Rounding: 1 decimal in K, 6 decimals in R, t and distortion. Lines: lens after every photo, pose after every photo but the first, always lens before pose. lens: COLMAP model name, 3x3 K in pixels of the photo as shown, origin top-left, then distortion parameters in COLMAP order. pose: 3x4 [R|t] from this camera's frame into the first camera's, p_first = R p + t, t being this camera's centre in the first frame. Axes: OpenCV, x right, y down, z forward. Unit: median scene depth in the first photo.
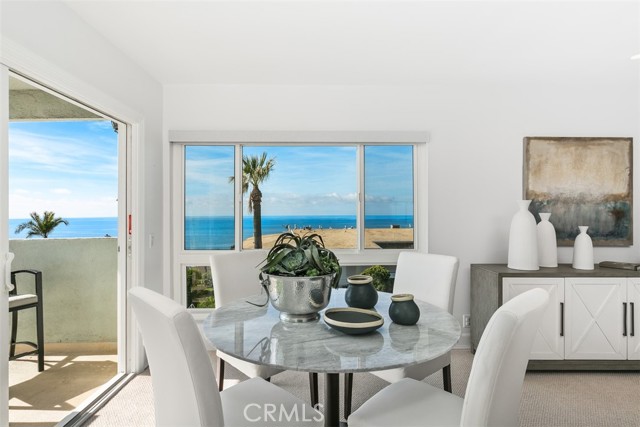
lens RADIAL K [[367.0, 0, 320.0], [0, 367.0, 213.5], [0, 0, 1]] dist [0.000198, -0.000003]
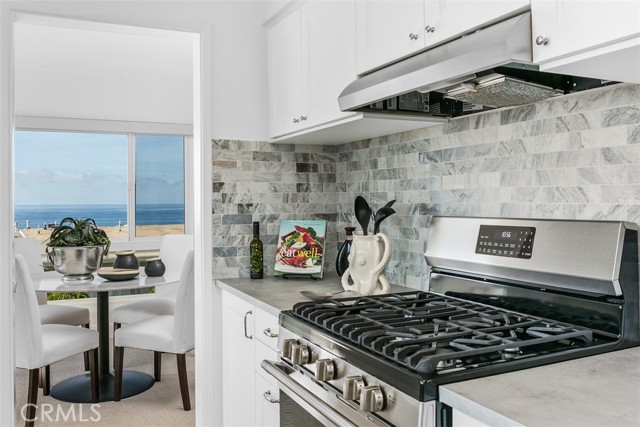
lens RADIAL K [[560.9, 0, 319.5], [0, 560.9, 196.0], [0, 0, 1]] dist [-0.018879, -0.003091]
pose [[0.916298, -0.001480, 0.400493, -0.065238], [0.005291, 0.999951, -0.008412, -0.005619], [-0.400461, 0.009827, 0.916261, -1.324489]]
